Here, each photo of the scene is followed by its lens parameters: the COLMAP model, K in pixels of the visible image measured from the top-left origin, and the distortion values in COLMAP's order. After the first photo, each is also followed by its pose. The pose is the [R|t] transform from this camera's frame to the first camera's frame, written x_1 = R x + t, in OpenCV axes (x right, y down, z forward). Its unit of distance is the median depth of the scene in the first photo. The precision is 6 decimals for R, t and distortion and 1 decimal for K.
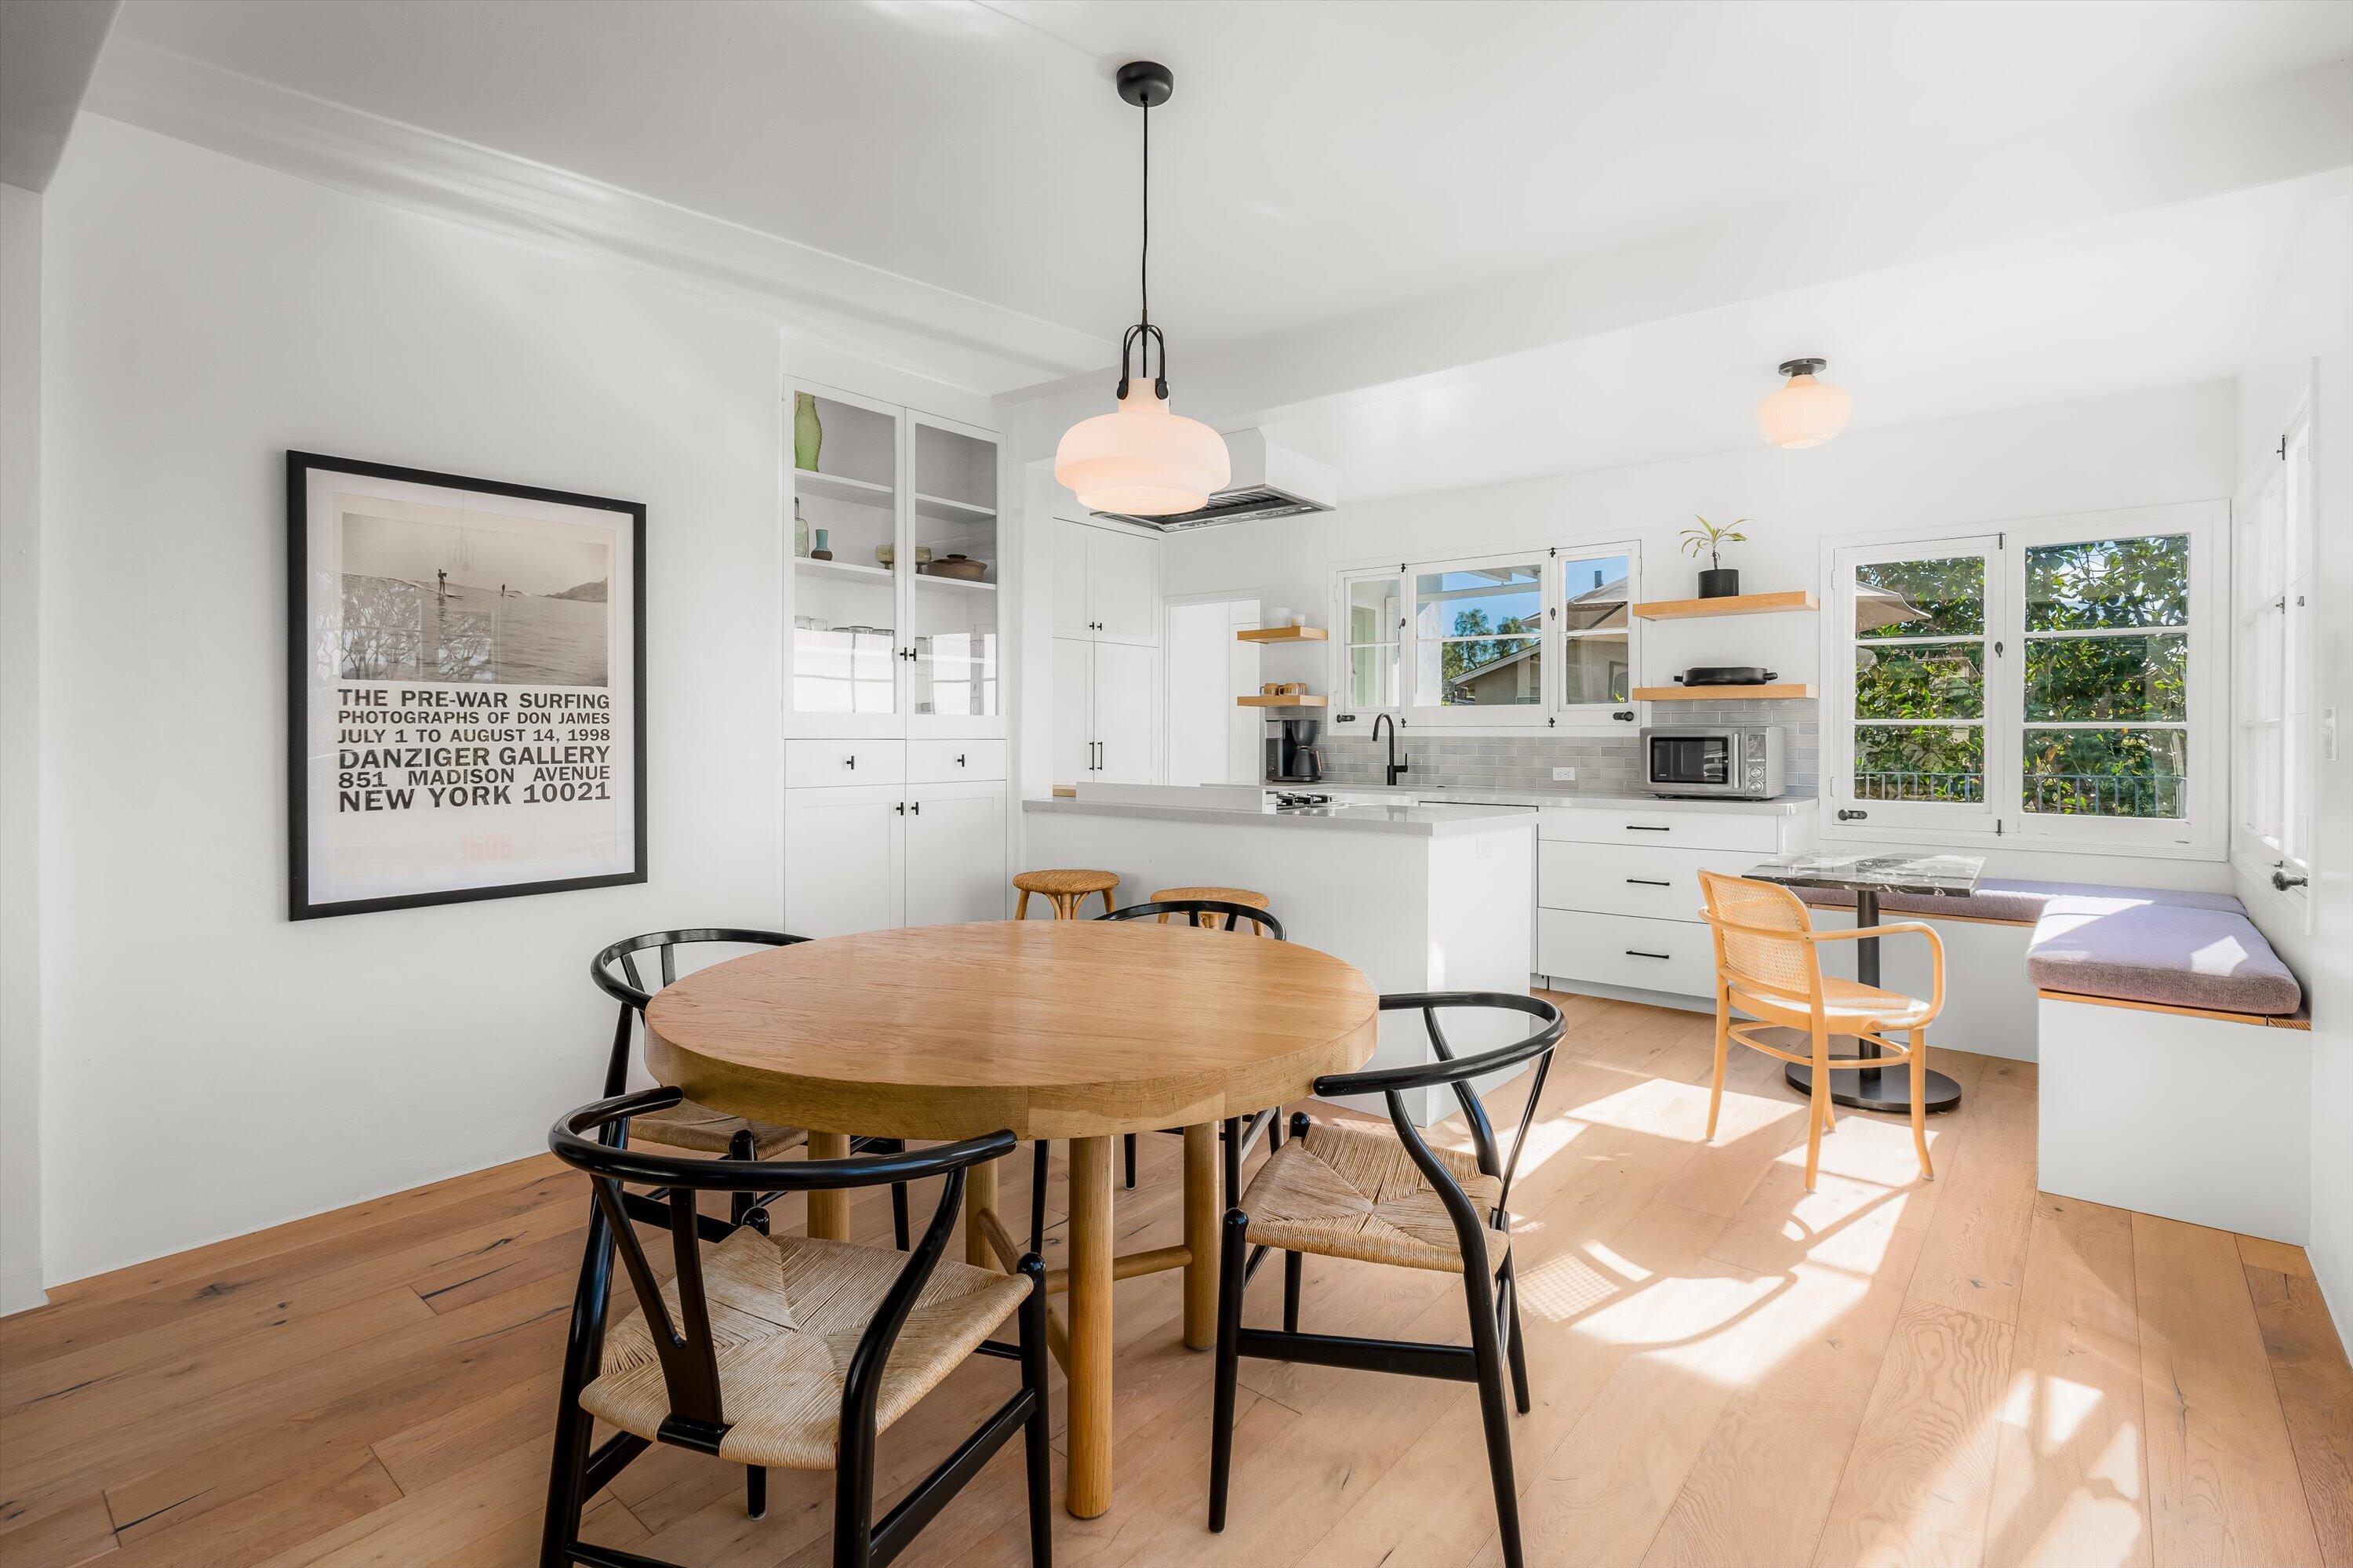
lens RADIAL K [[1135.5, 0, 1180.5], [0, 1135.5, 741.8], [0, 0, 1]] dist [-0.001838, -0.000395]
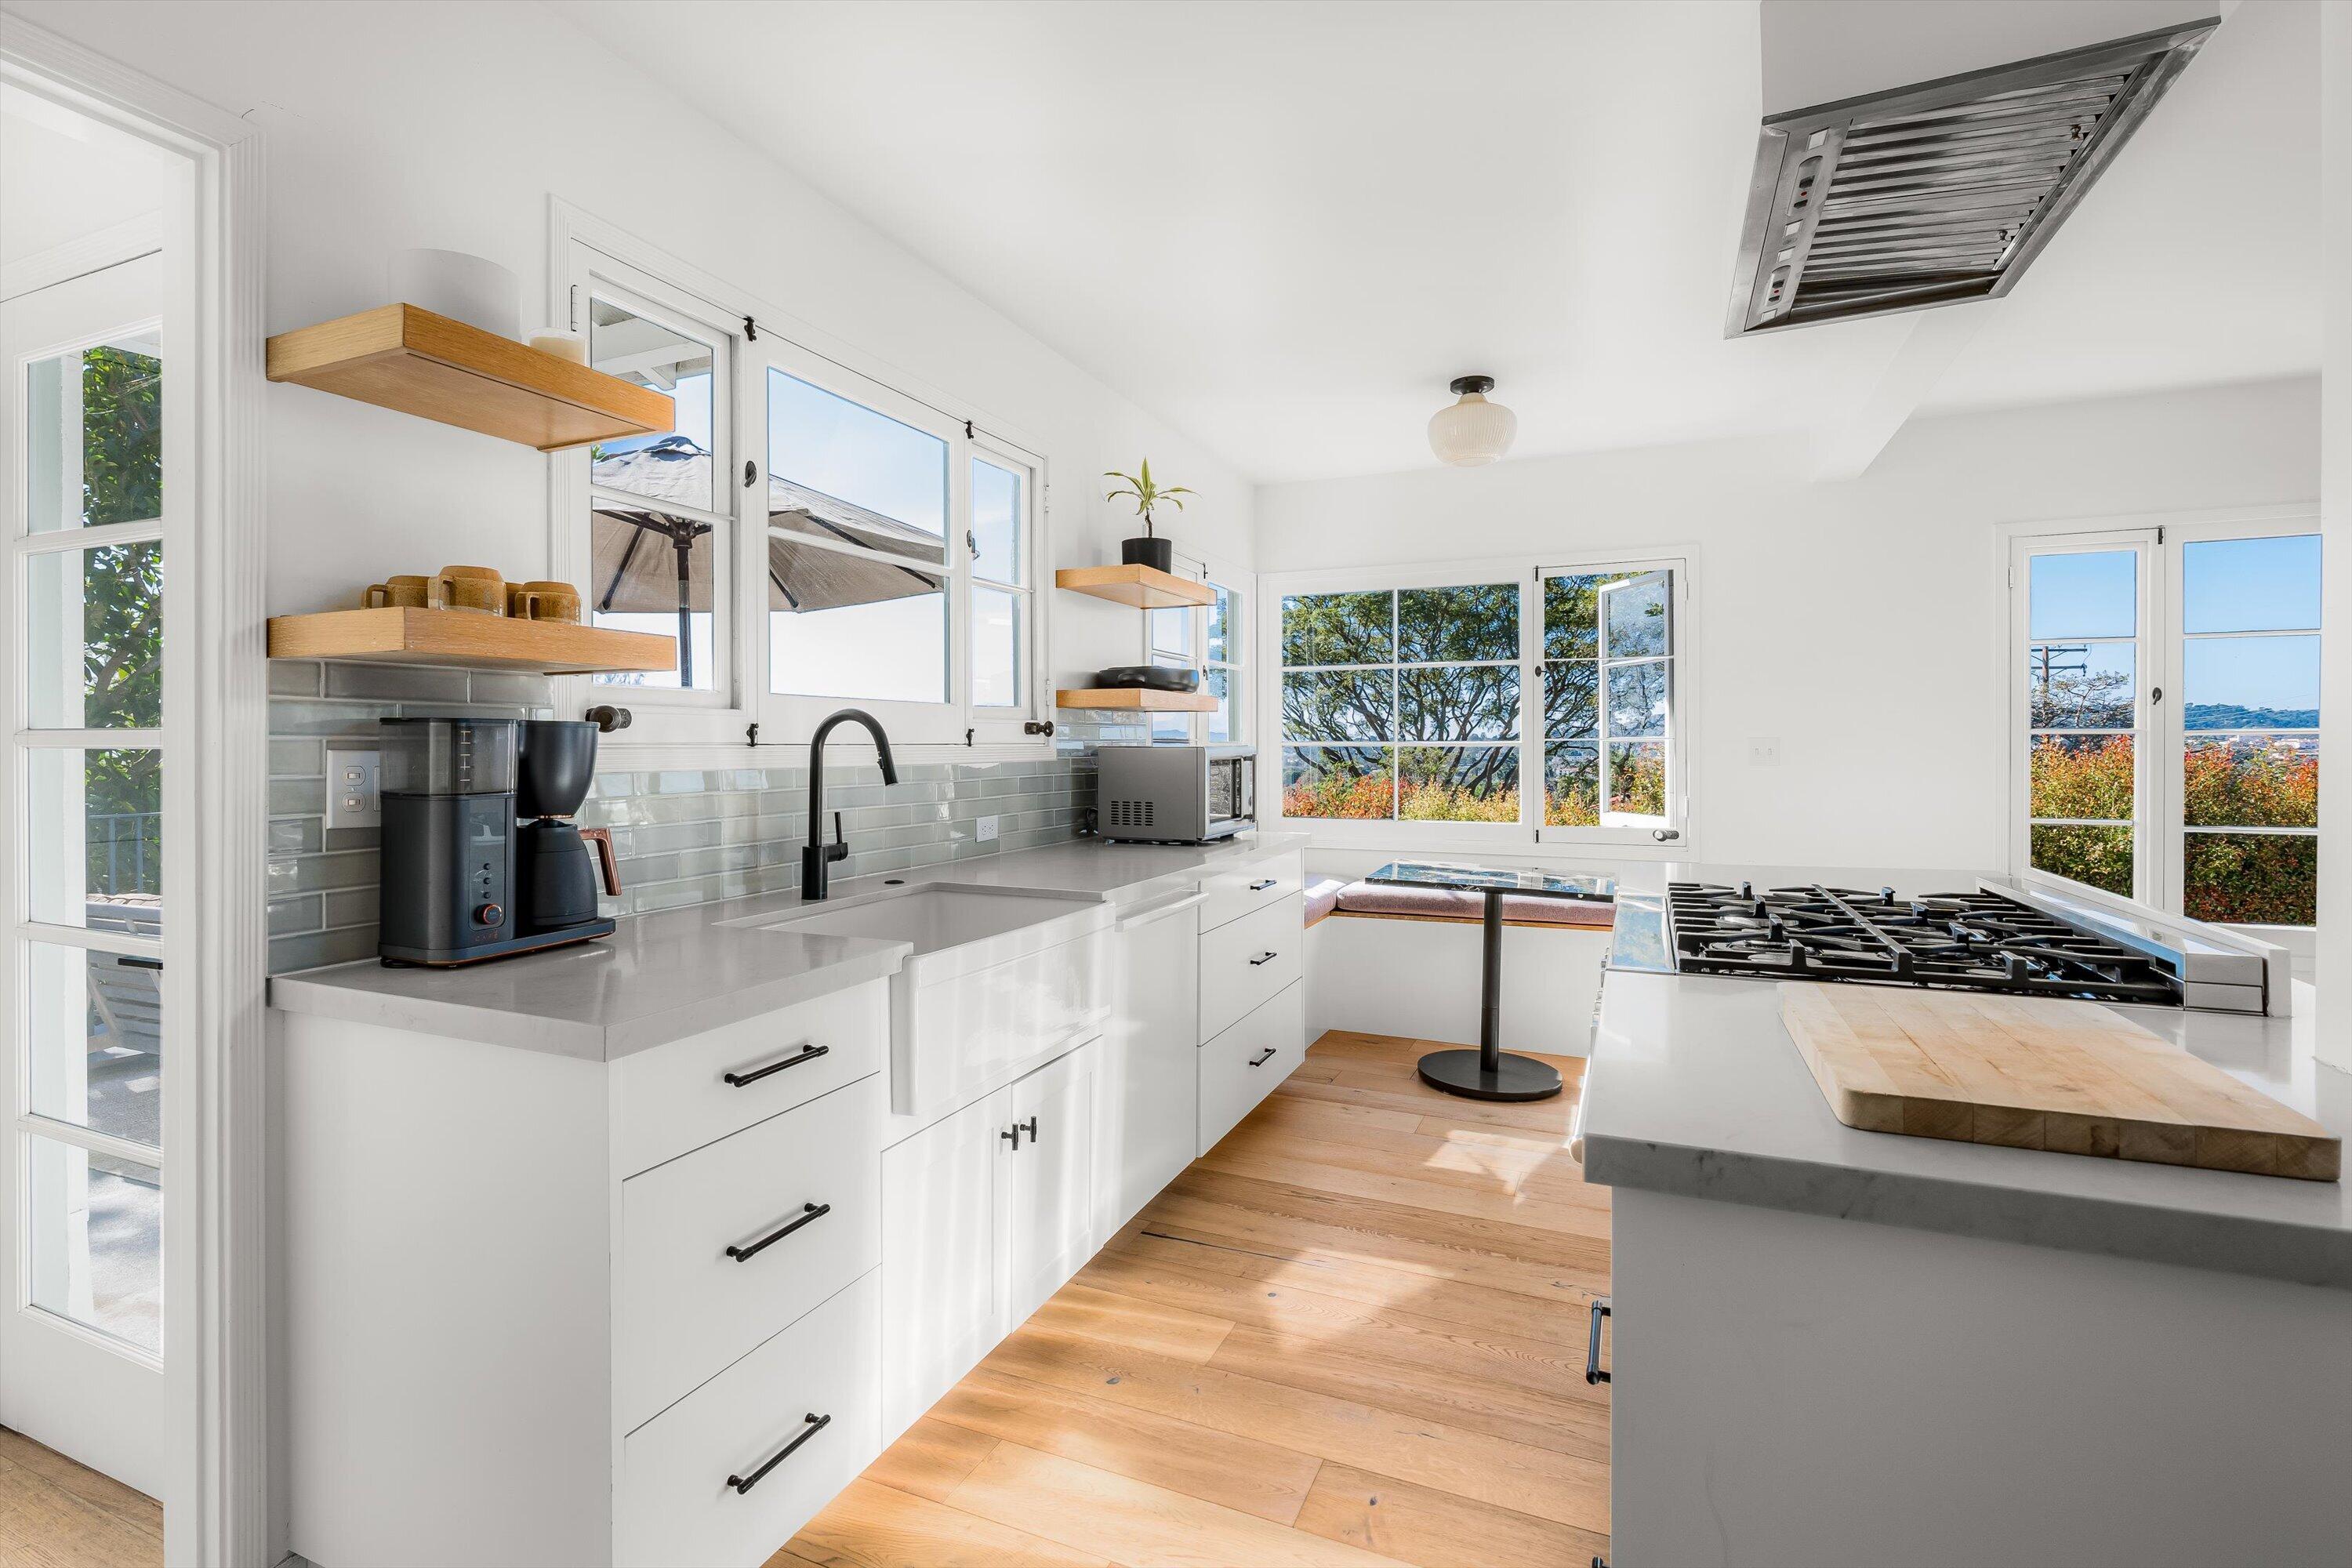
lens RADIAL K [[1134.9, 0, 1180.0], [0, 1134.9, 741.8], [0, 0, 1]] dist [-0.001838, -0.000395]
pose [[-0.259413, 0.001653, 0.965765, -0.256305], [0.013440, 0.999908, 0.001898, -0.016209], [-0.965673, 0.013472, -0.259411, 1.155215]]
